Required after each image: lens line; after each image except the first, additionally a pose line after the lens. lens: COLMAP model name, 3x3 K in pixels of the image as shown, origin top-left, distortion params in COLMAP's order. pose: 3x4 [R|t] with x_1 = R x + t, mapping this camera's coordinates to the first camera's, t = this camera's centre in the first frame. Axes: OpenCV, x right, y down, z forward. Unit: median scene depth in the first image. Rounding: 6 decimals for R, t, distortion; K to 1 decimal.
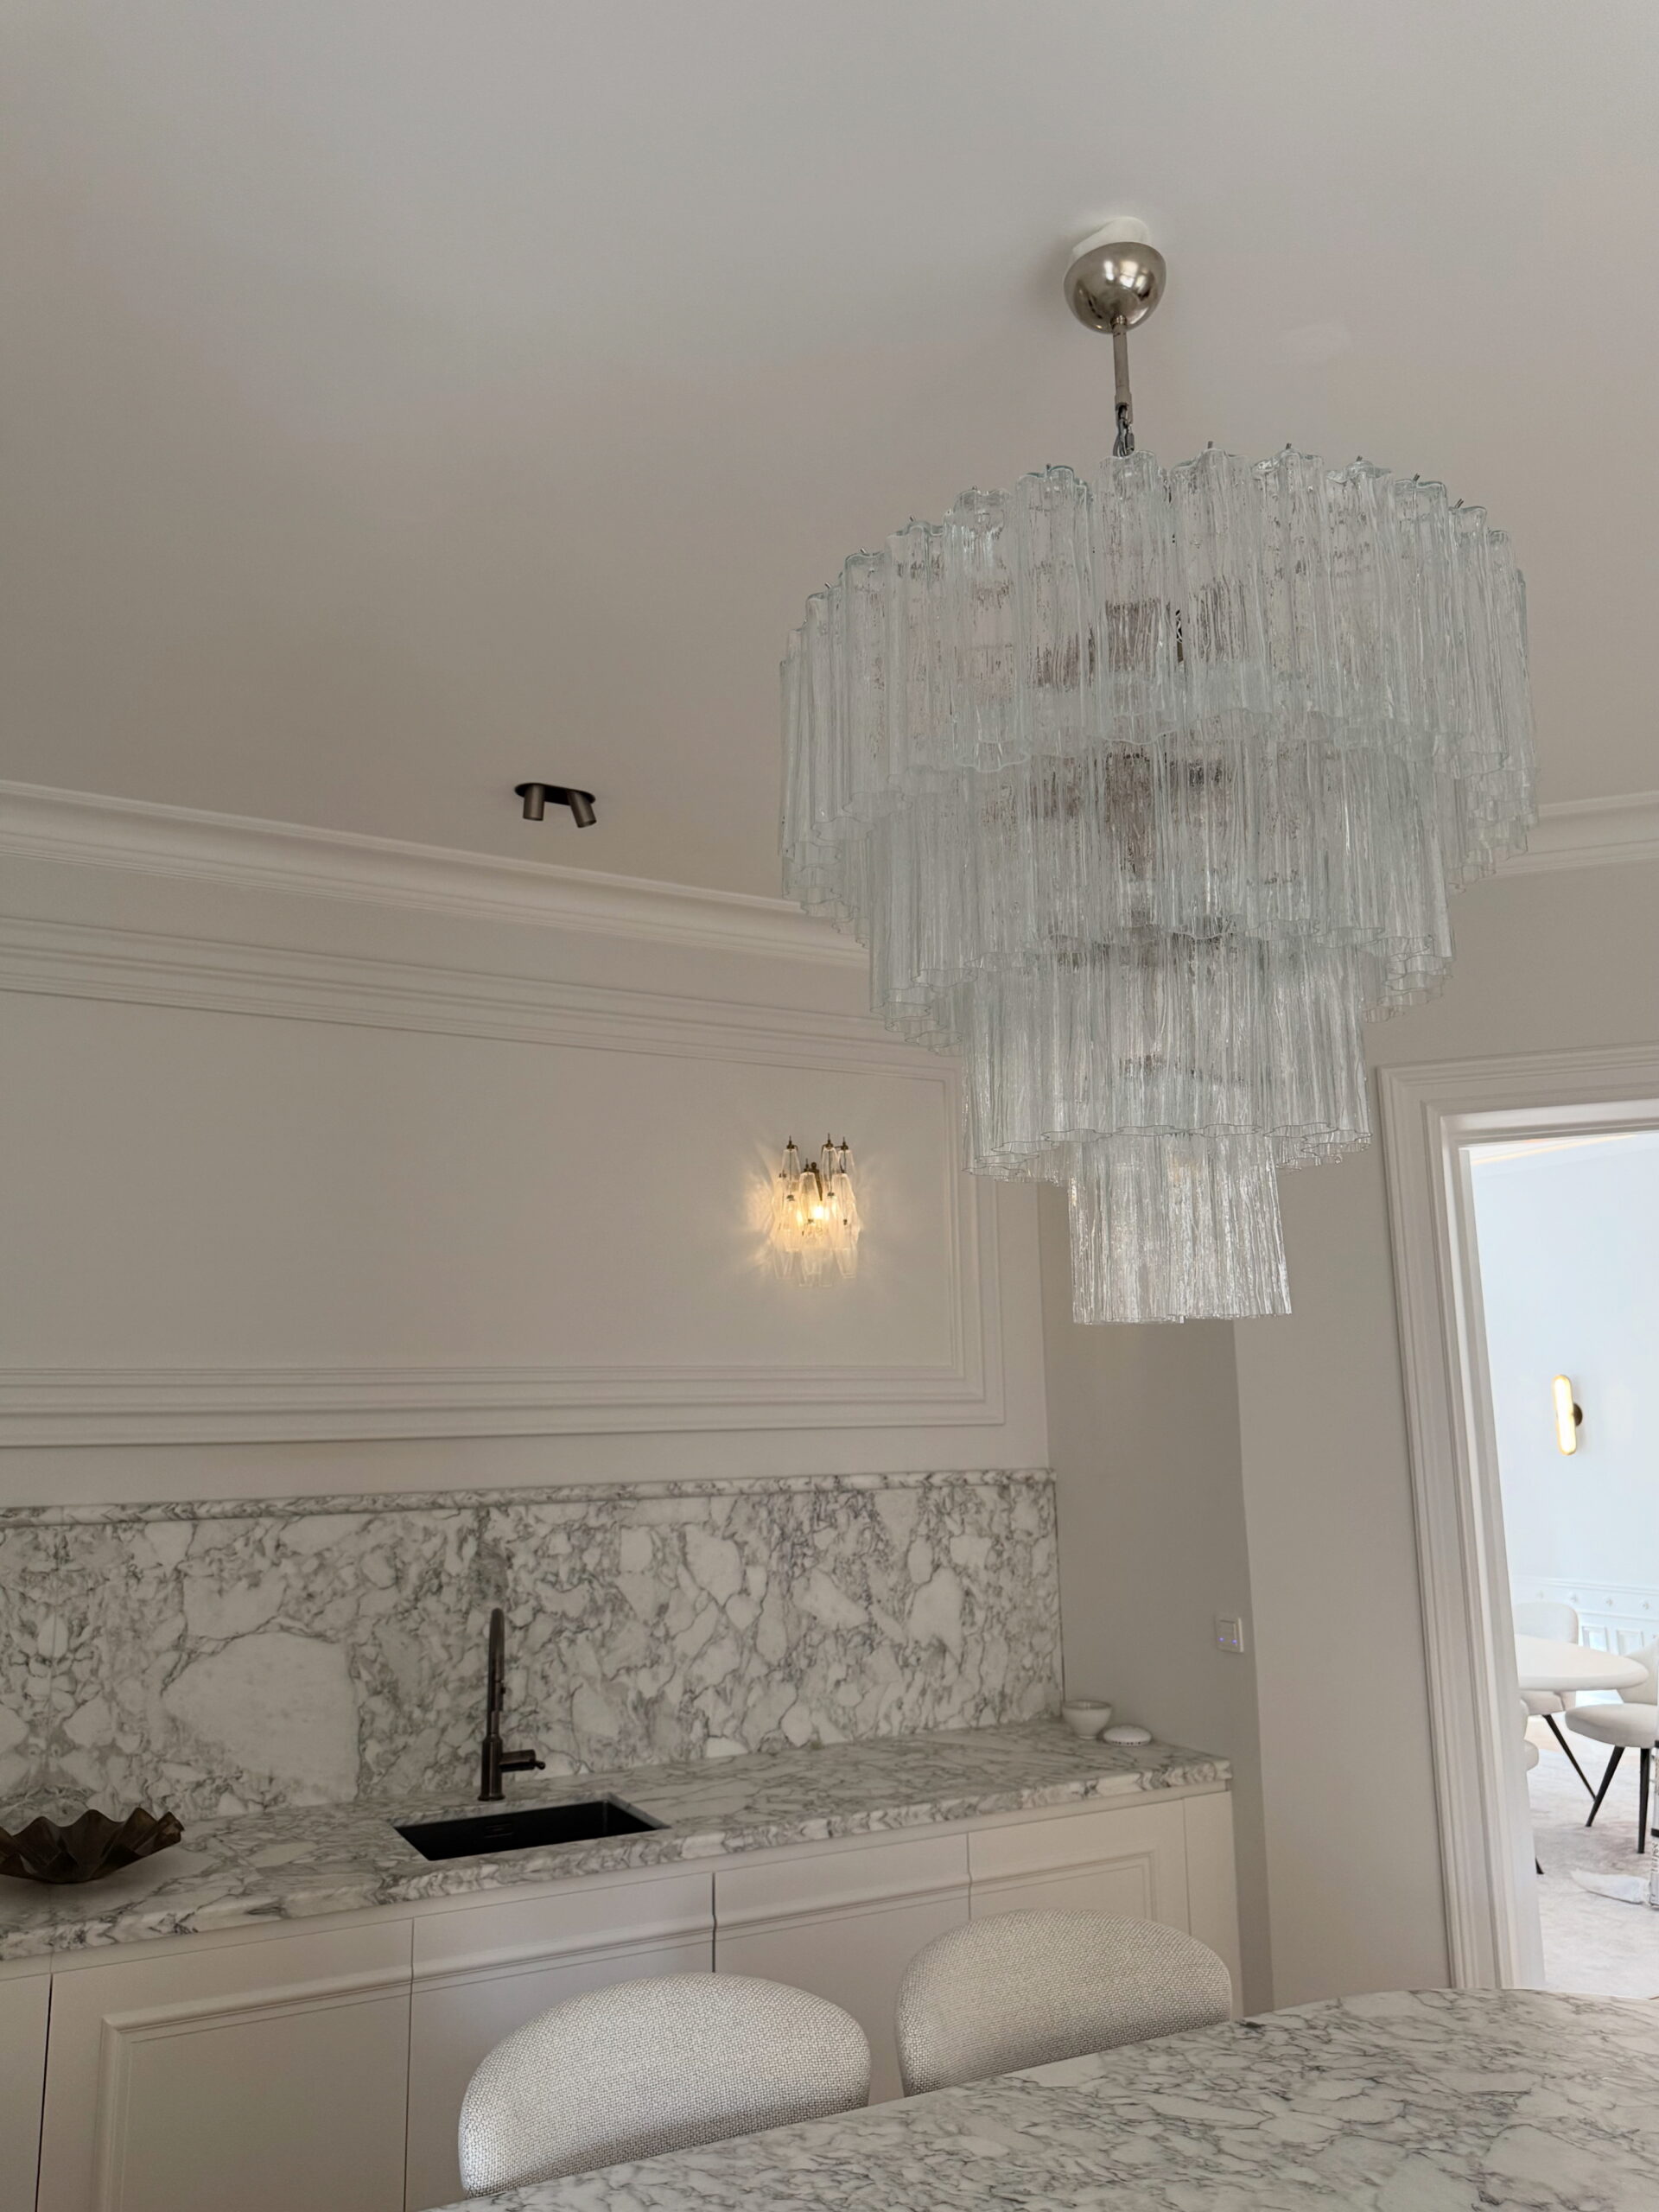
lens RADIAL K [[1617.0, 0, 829.5], [0, 1617.0, 1106.0], [0, 0, 1]] dist [0.001722, -0.001079]
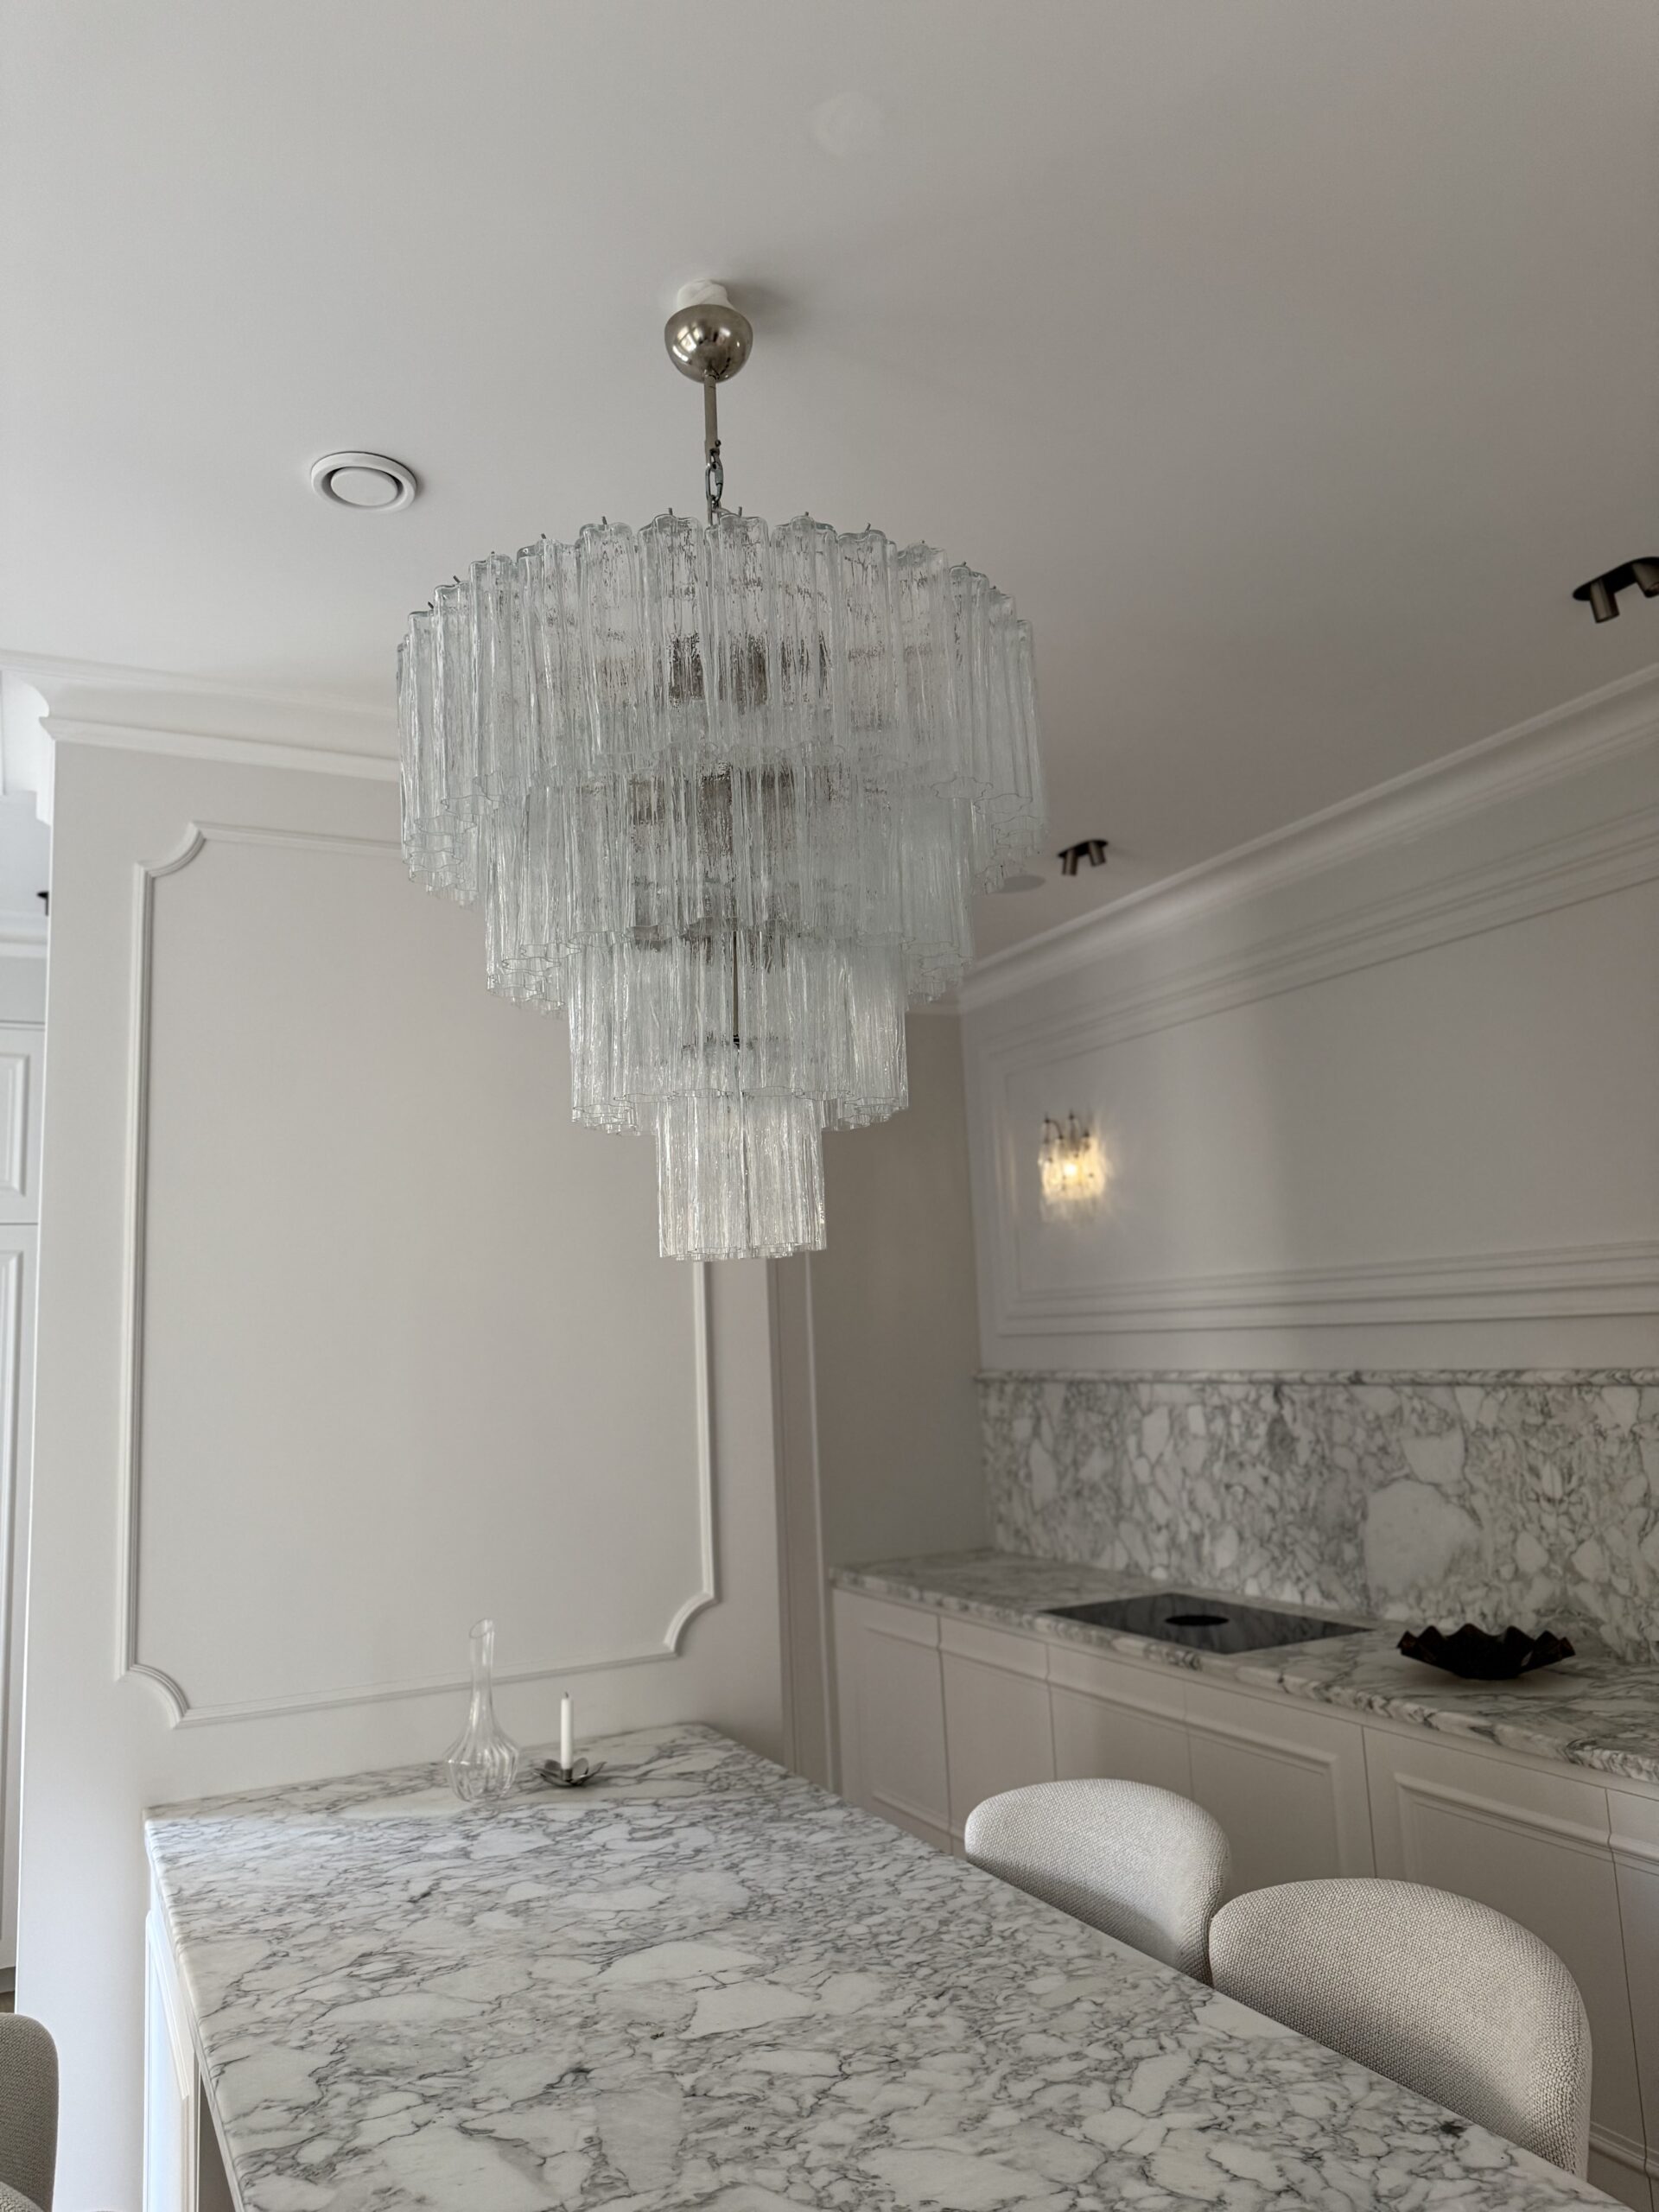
lens RADIAL K [[1567.4, 0, 829.1], [0, 1567.4, 1086.8], [0, 0, 1]] dist [0.001986, -0.001082]
pose [[-0.011849, -0.147380, -0.989009, 0.690907], [0.234813, 0.961010, -0.146020, 0.101040], [0.971968, -0.233962, 0.023220, 0.545769]]
